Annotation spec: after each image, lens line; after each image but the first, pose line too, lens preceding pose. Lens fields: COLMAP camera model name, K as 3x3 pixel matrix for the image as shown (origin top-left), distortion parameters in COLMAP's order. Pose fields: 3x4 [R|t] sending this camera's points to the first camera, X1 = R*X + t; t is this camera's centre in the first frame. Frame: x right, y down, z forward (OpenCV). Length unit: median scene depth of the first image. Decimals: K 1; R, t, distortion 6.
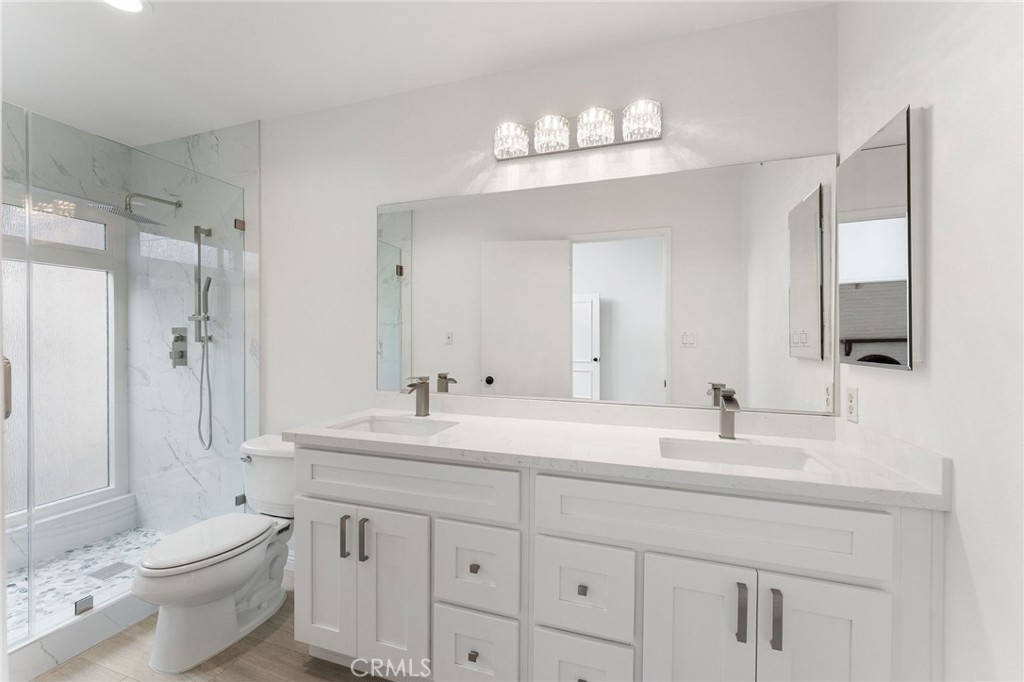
lens RADIAL K [[414.1, 0, 512.5], [0, 414.1, 340.8], [0, 0, 1]] dist [0.002475, -0.000937]
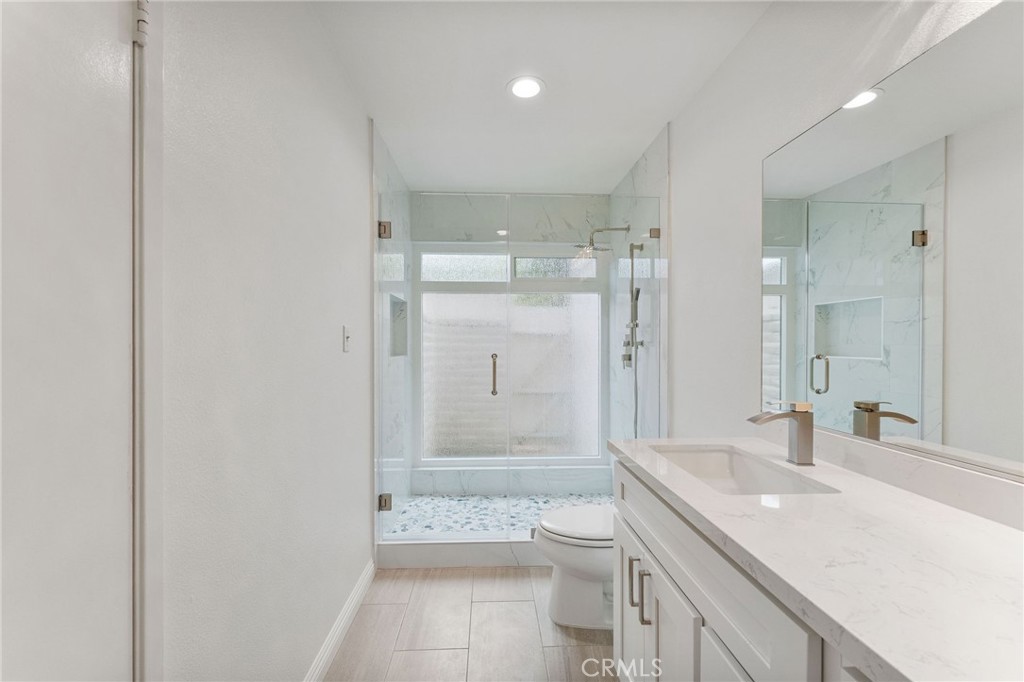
lens RADIAL K [[414.1, 0, 505.9], [0, 414.1, 345.2], [0, 0, 1]] dist [0.002475, -0.000937]
pose [[0.366174, 0.000392, -0.930546, 0.162013], [-0.004199, 0.999990, -0.001231, 0.002168], [0.930537, 0.004358, 0.366172, 0.271732]]
